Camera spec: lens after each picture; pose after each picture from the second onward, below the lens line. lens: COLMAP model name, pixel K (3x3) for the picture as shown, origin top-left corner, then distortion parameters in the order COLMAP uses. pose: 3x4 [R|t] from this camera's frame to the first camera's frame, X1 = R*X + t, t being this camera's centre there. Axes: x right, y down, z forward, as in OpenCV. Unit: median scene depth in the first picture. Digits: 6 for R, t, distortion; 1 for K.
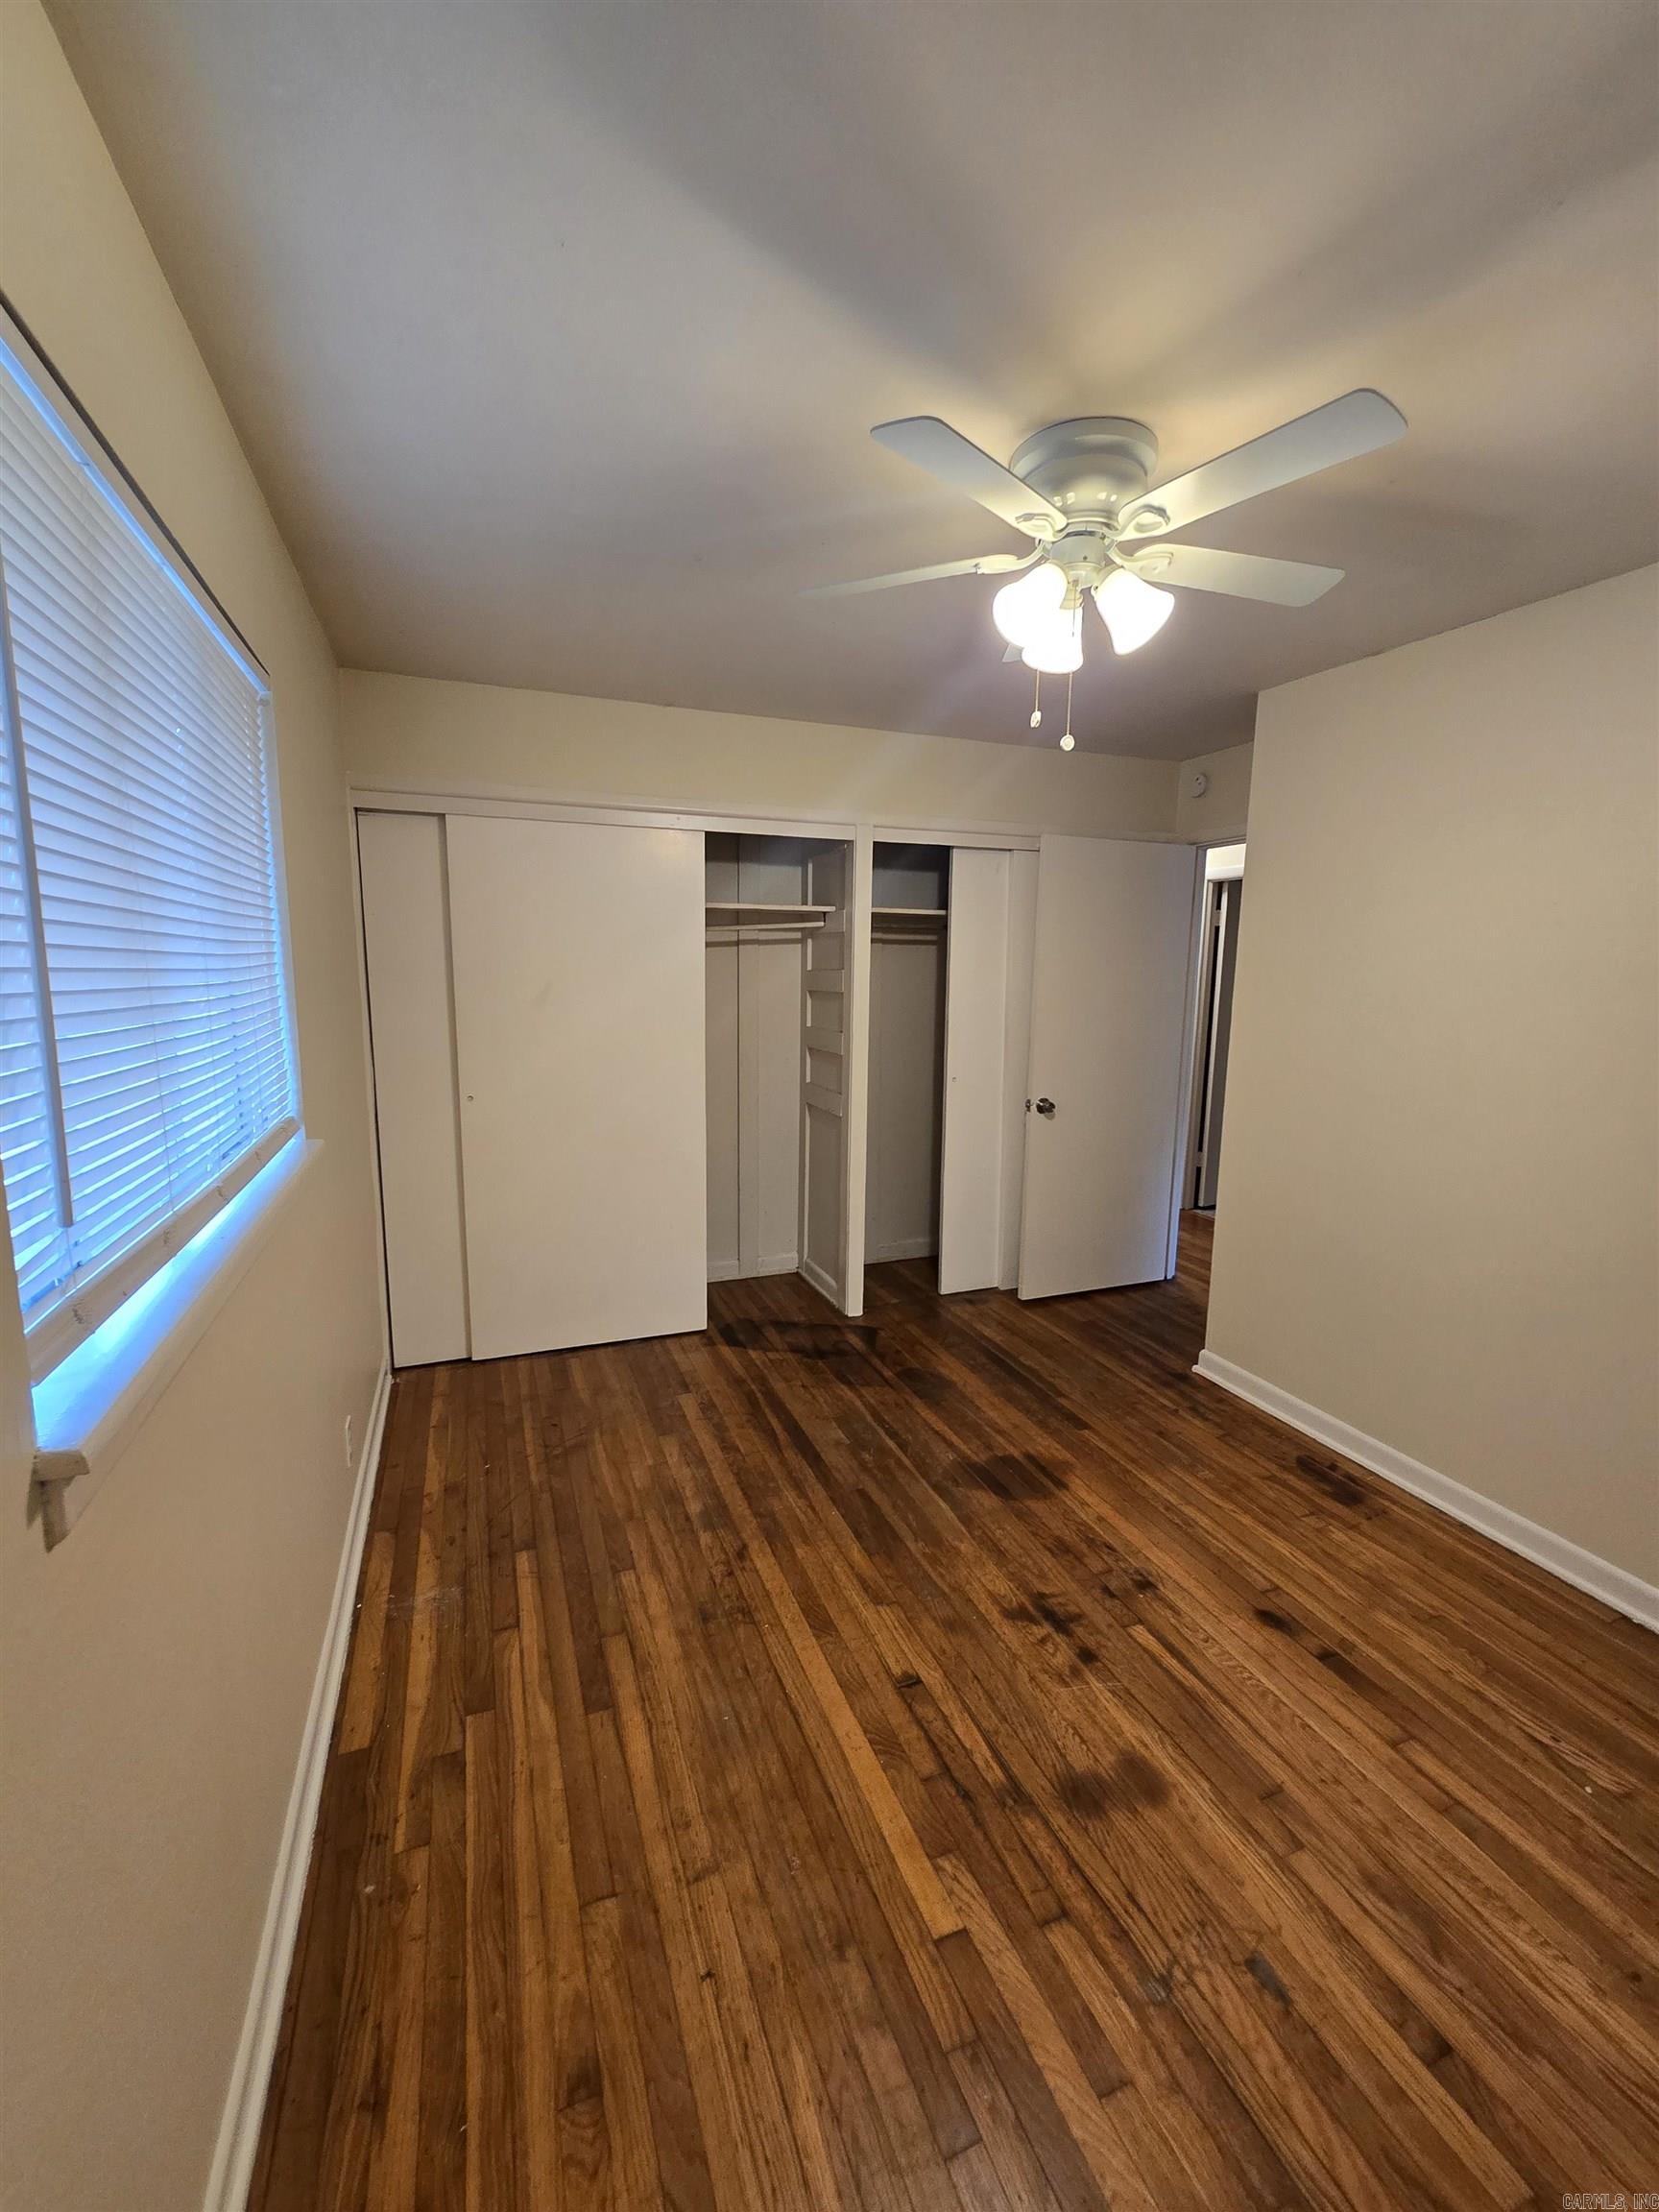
lens RADIAL K [[890.4, 0, 829.5], [0, 890.4, 1106.0], [0, 0, 1]] dist [-0.000014, -0.000185]
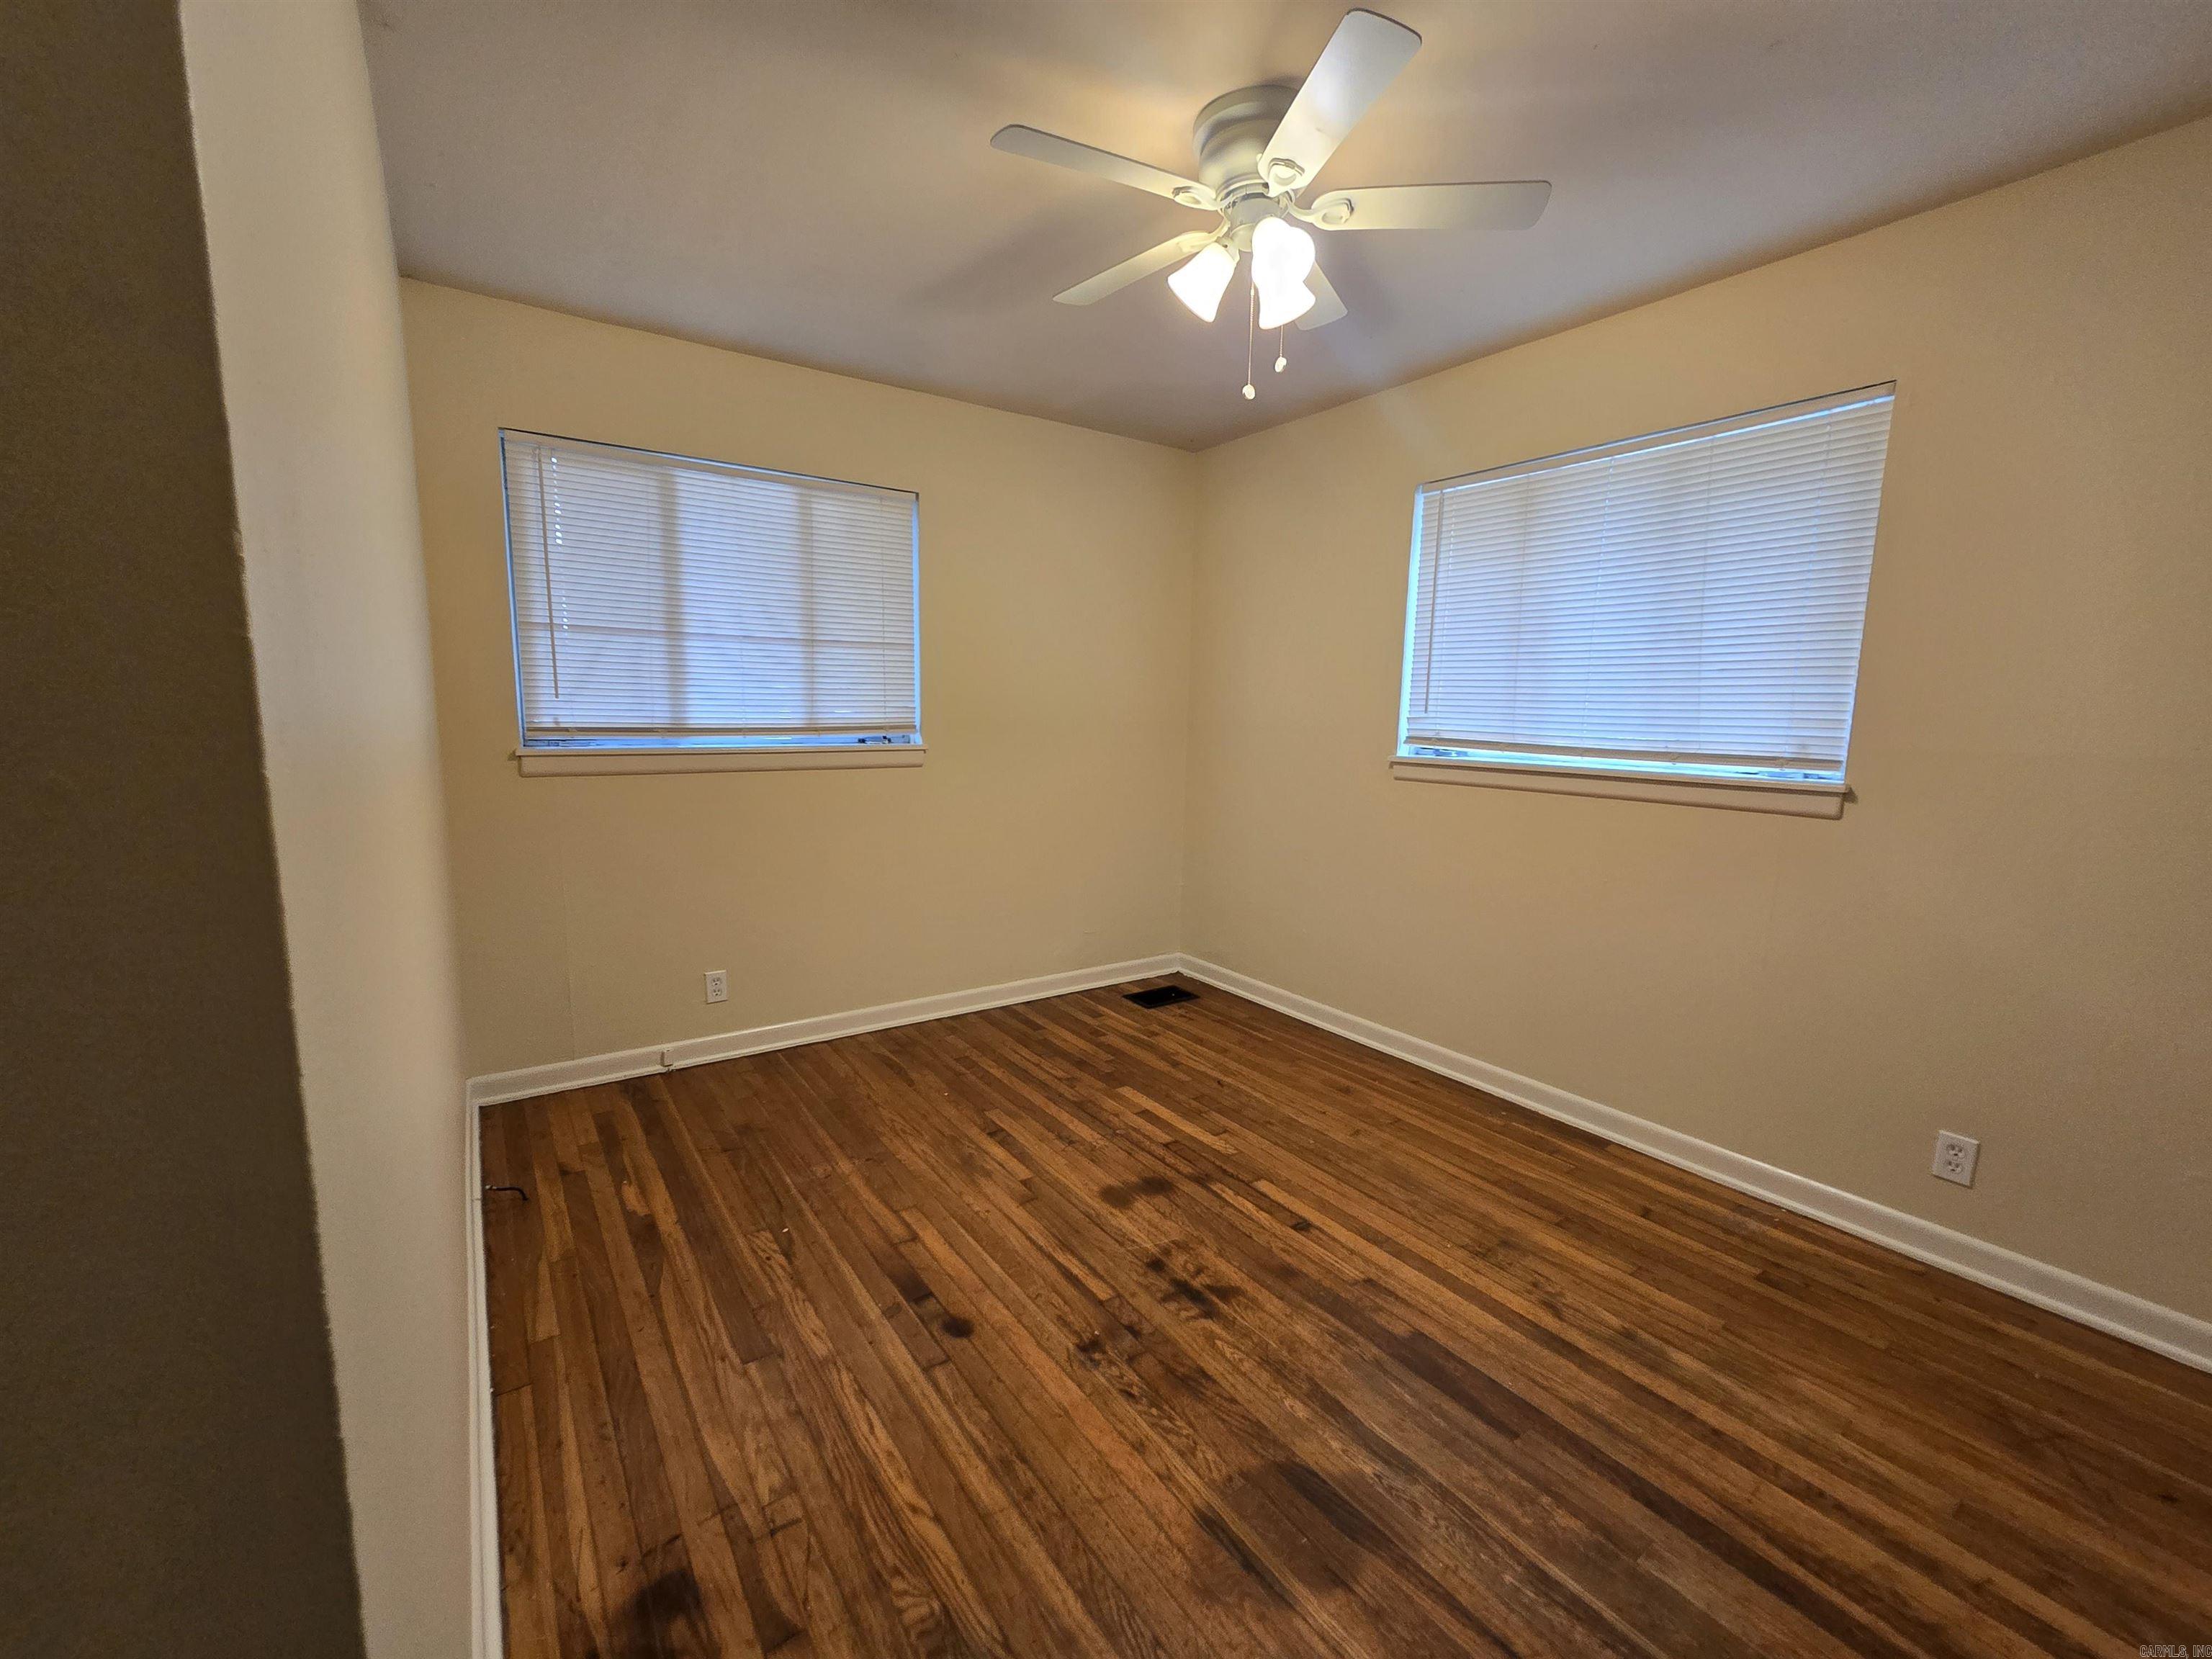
lens RADIAL K [[909.3, 0, 1100.9], [0, 909.3, 835.9], [0, 0, 1]] dist [0.001618, 0.003943]
pose [[-0.972743, 0.004927, -0.231835, 0.572221], [-0.064994, 0.953908, 0.292976, -0.166182], [0.222592, 0.300058, -0.927587, 1.747287]]
